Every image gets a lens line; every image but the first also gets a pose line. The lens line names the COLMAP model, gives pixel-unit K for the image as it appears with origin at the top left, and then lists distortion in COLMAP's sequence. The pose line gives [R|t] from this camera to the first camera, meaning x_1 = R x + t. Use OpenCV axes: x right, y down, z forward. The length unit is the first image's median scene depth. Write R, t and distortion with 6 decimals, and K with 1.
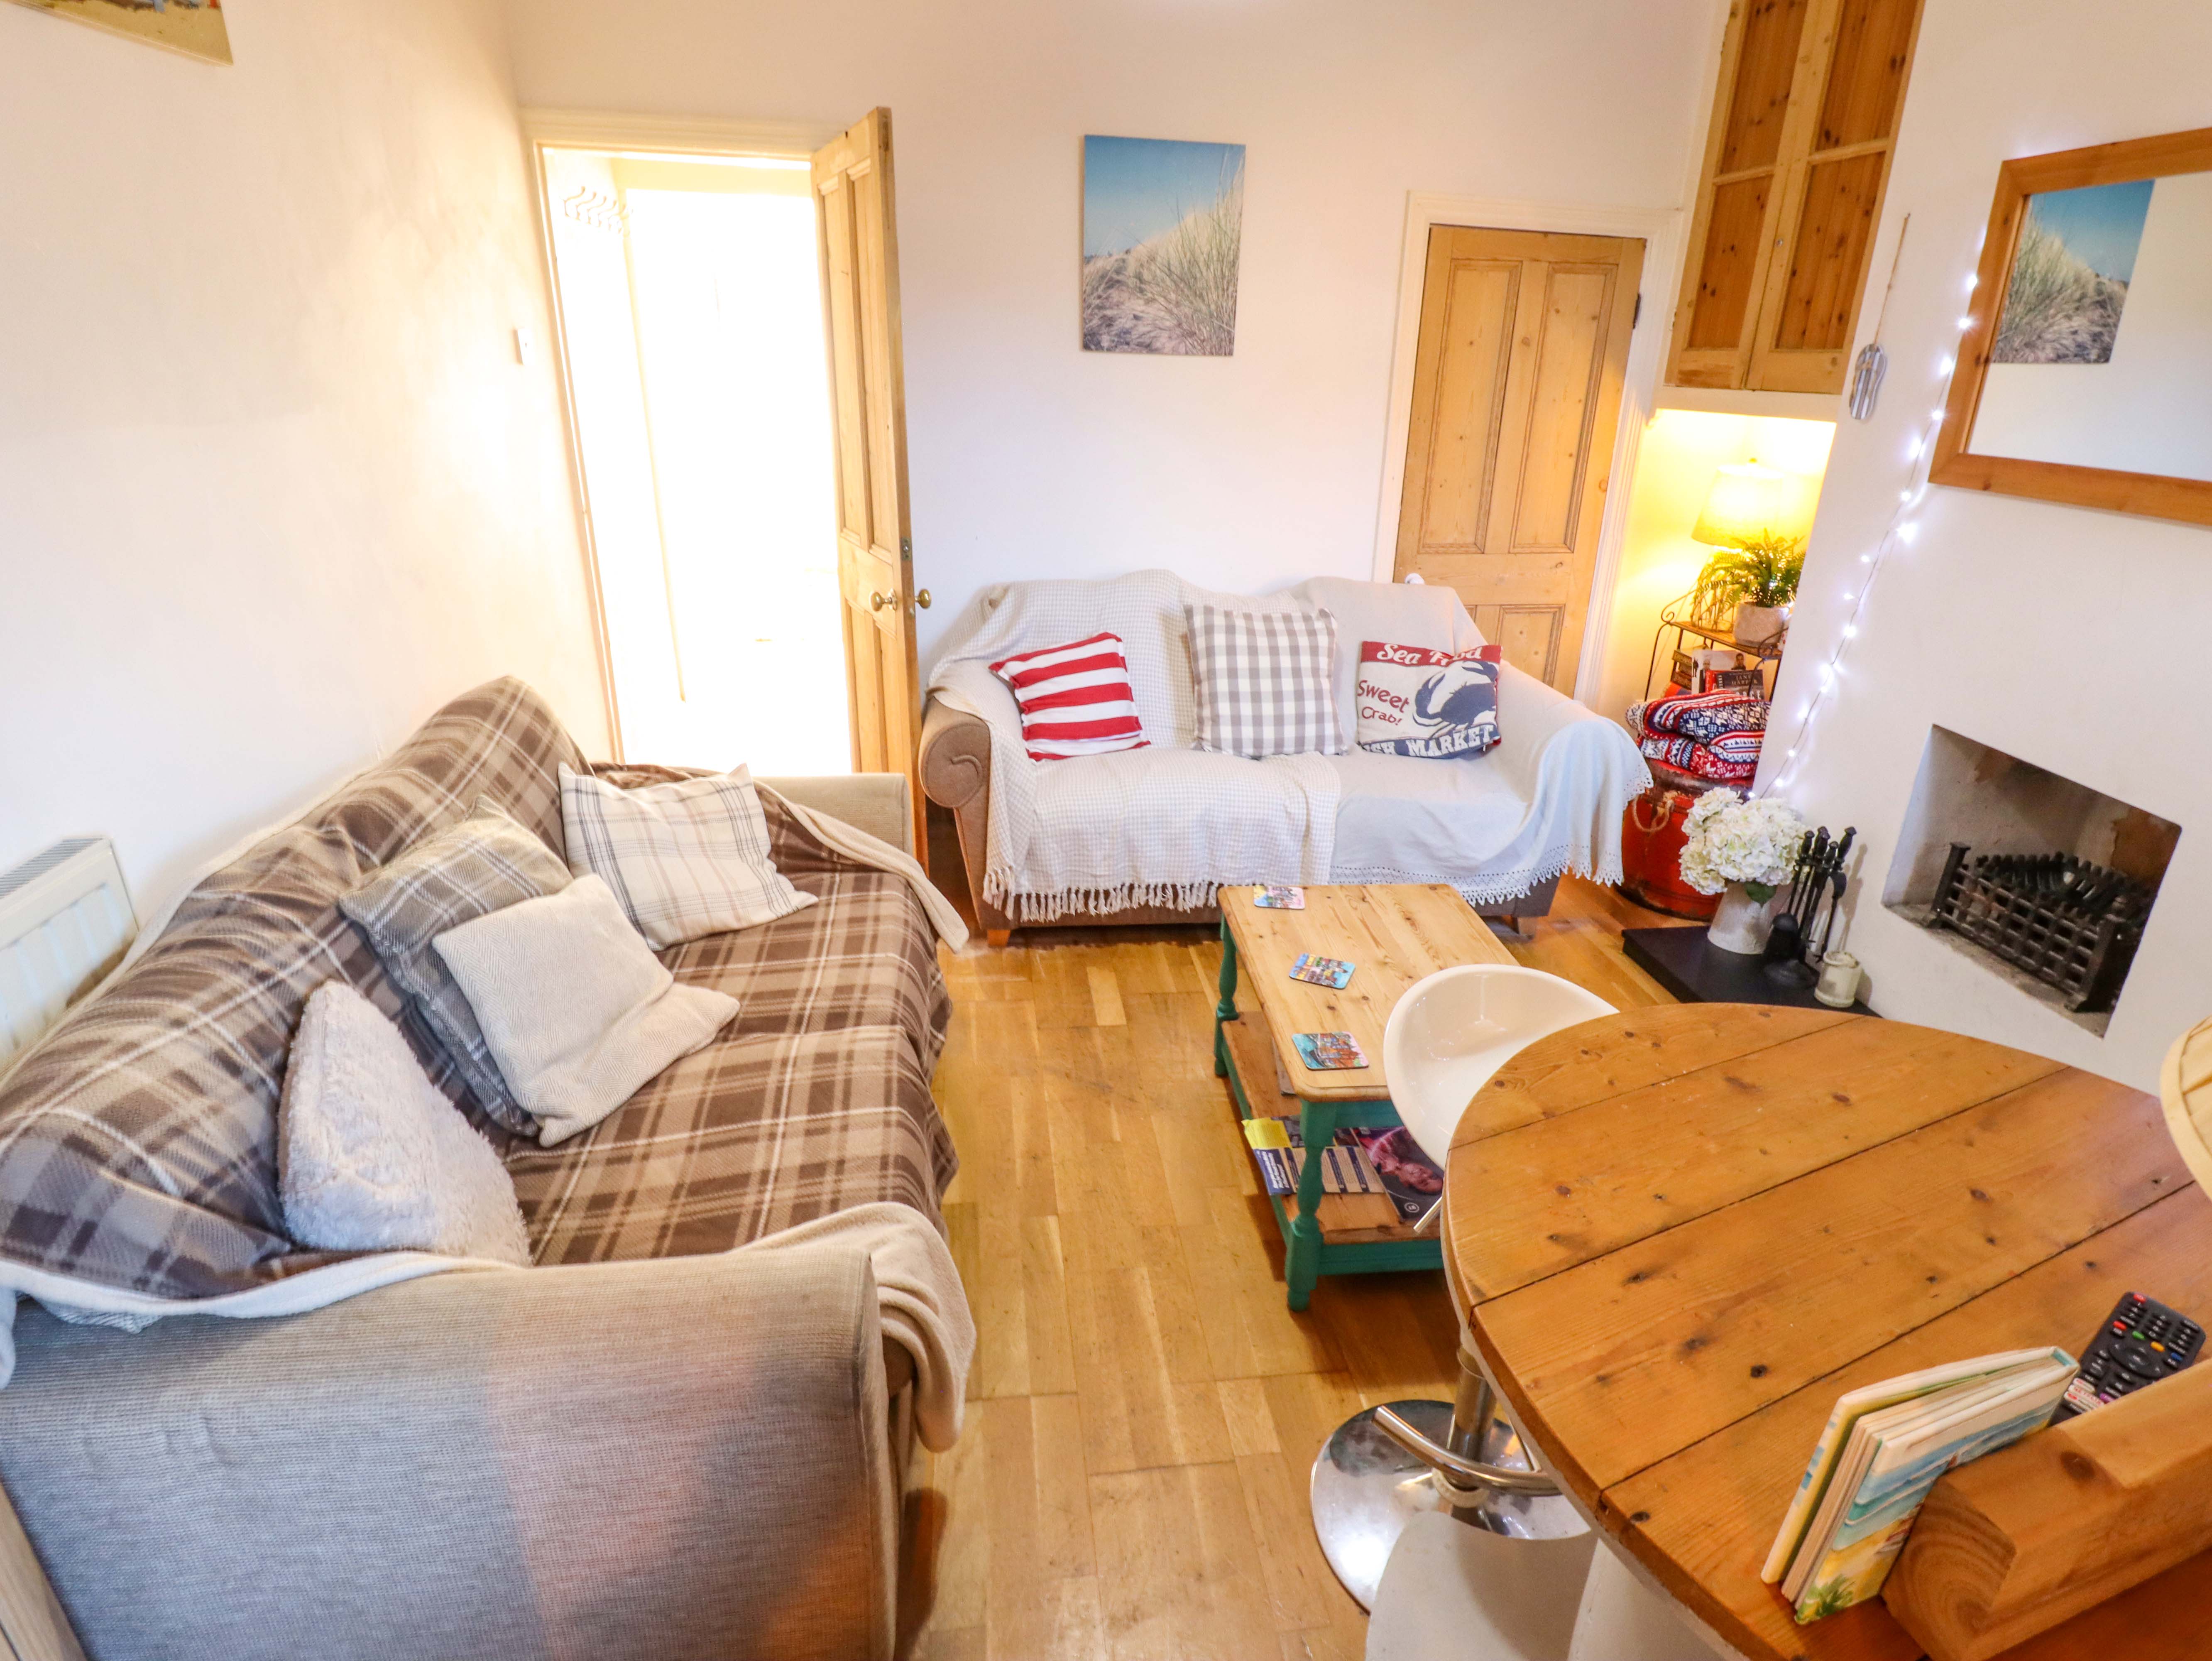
lens RADIAL K [[1193.7, 0, 1119.4], [0, 1193.7, 822.2], [0, 0, 1]] dist [0.001251, 0.000206]
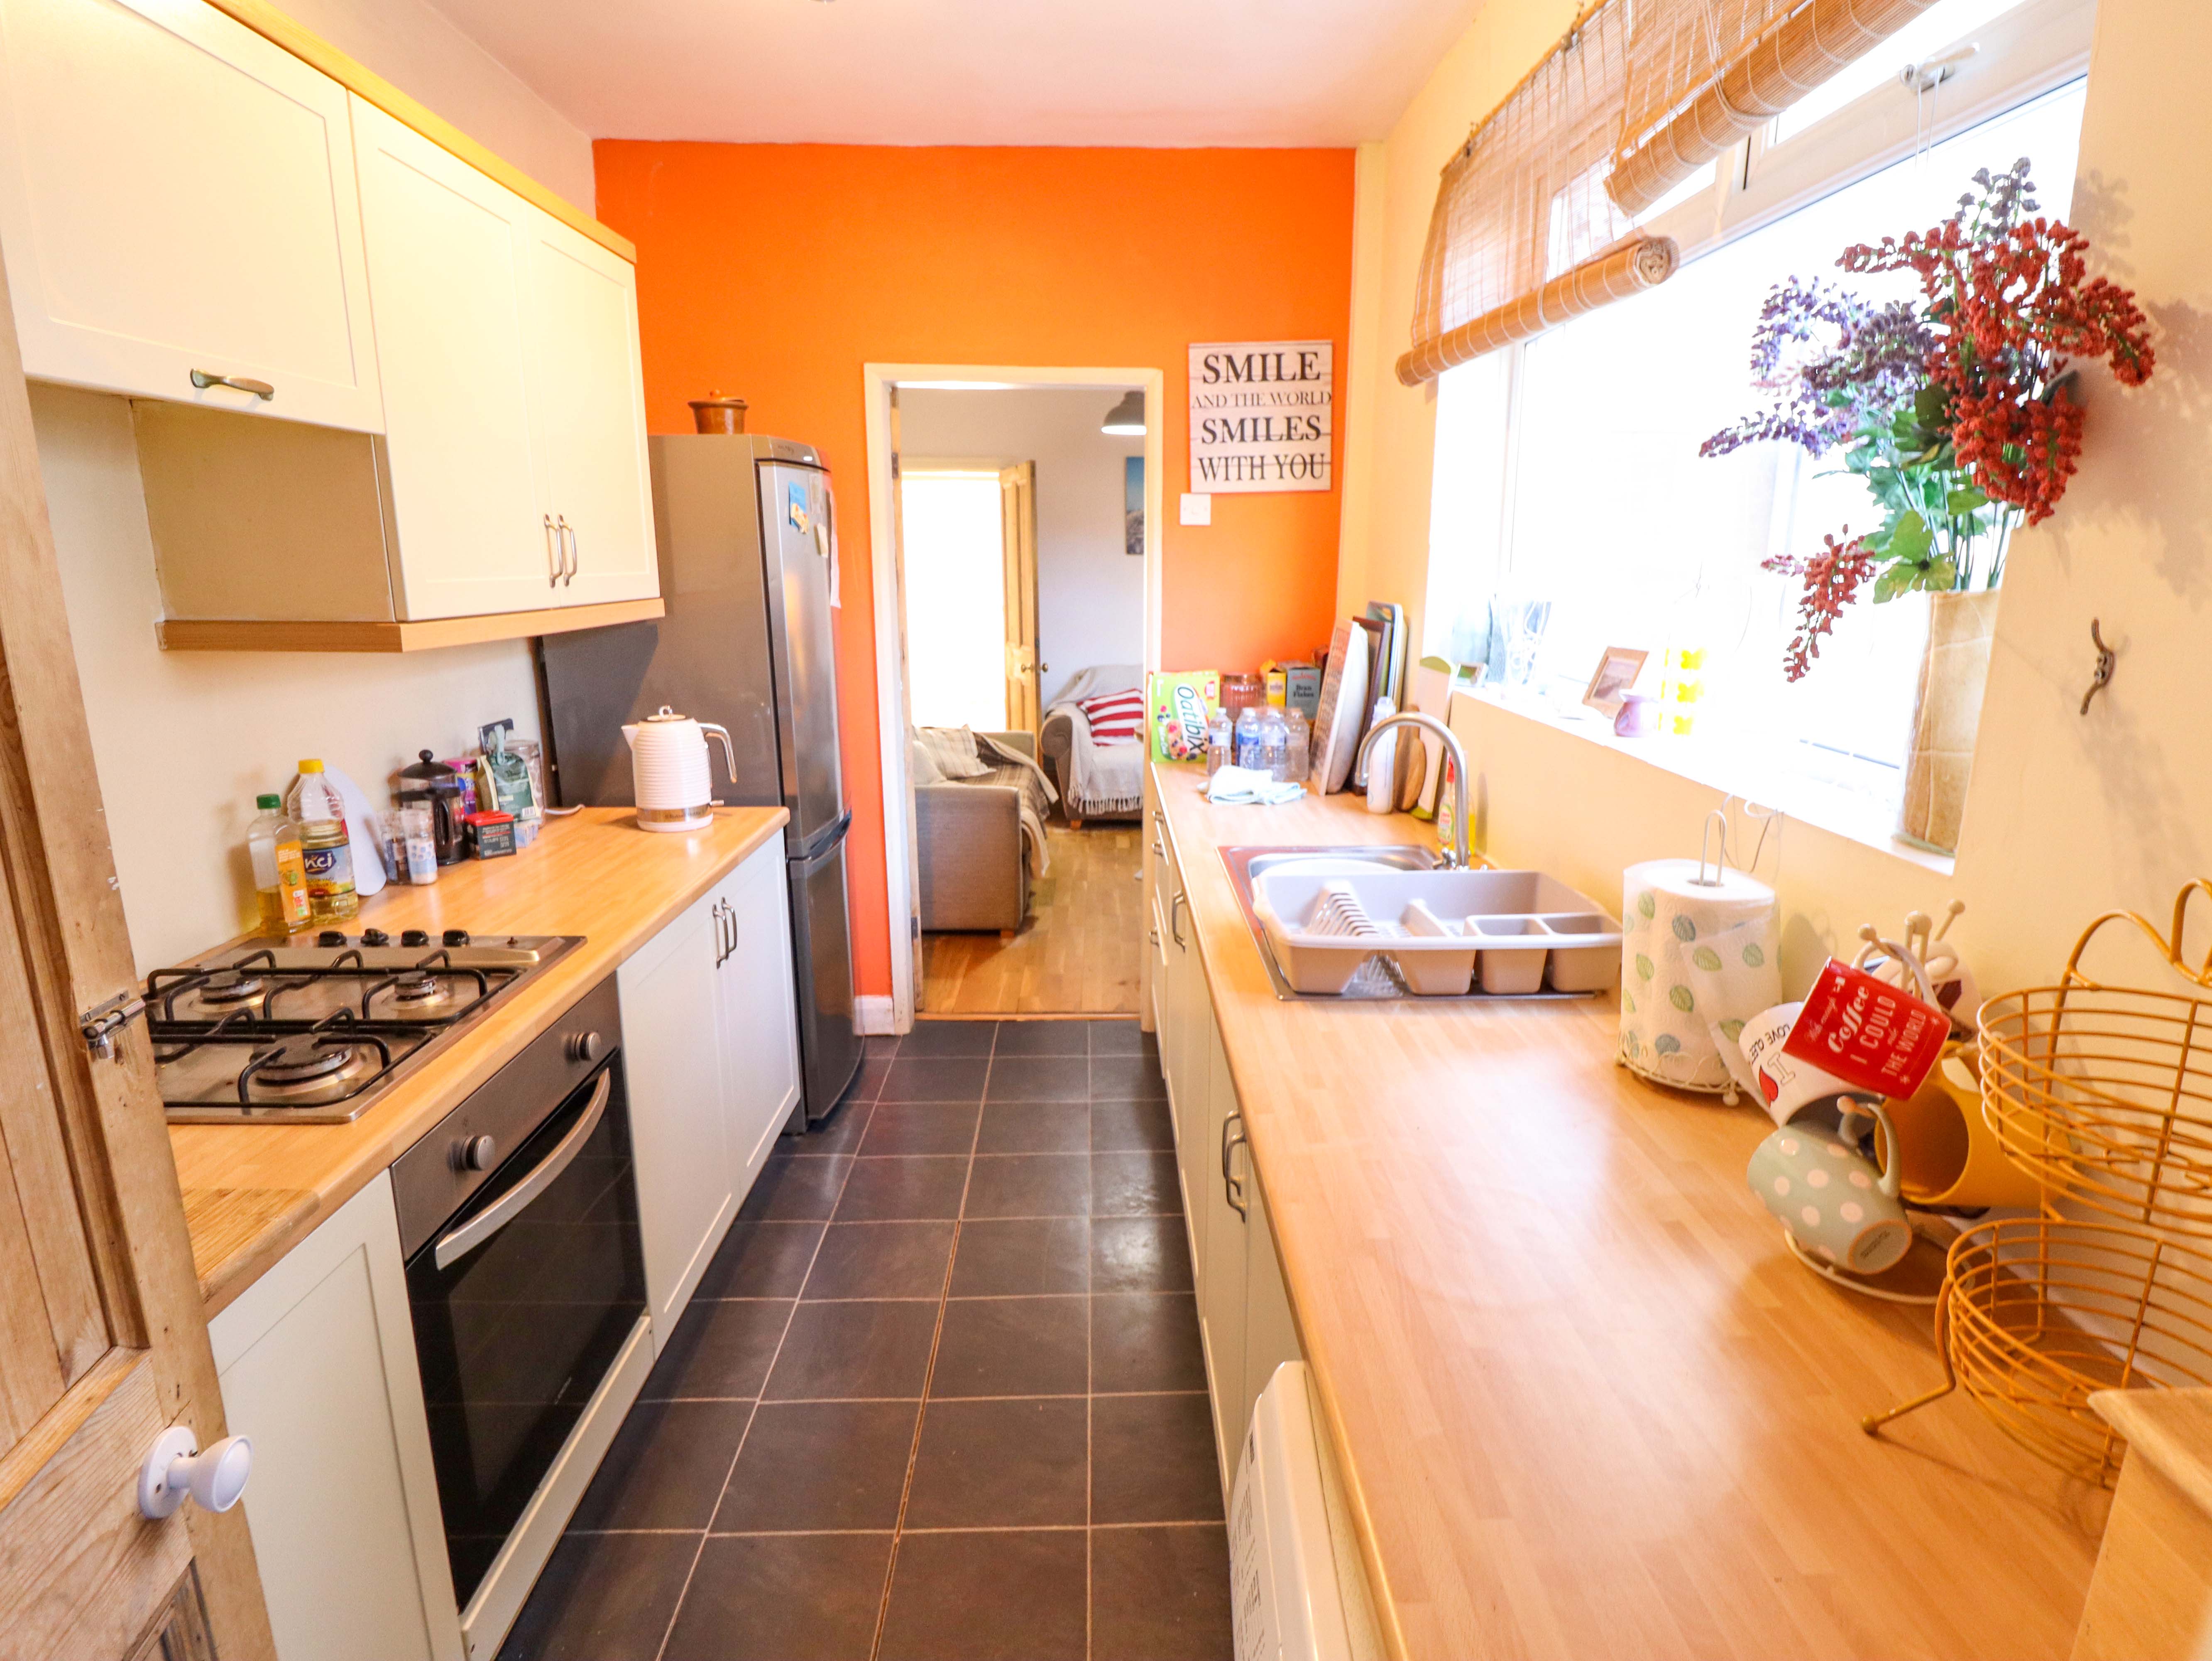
lens RADIAL K [[1193.7, 0, 1112.1], [0, 1193.7, 838.1], [0, 0, 1]] dist [0.001251, 0.000206]
pose [[0.993465, 0.003995, -0.114070, 0.204496], [-0.020117, 0.989872, -0.140532, 0.420402], [0.112353, 0.141908, 0.983483, -1.062934]]
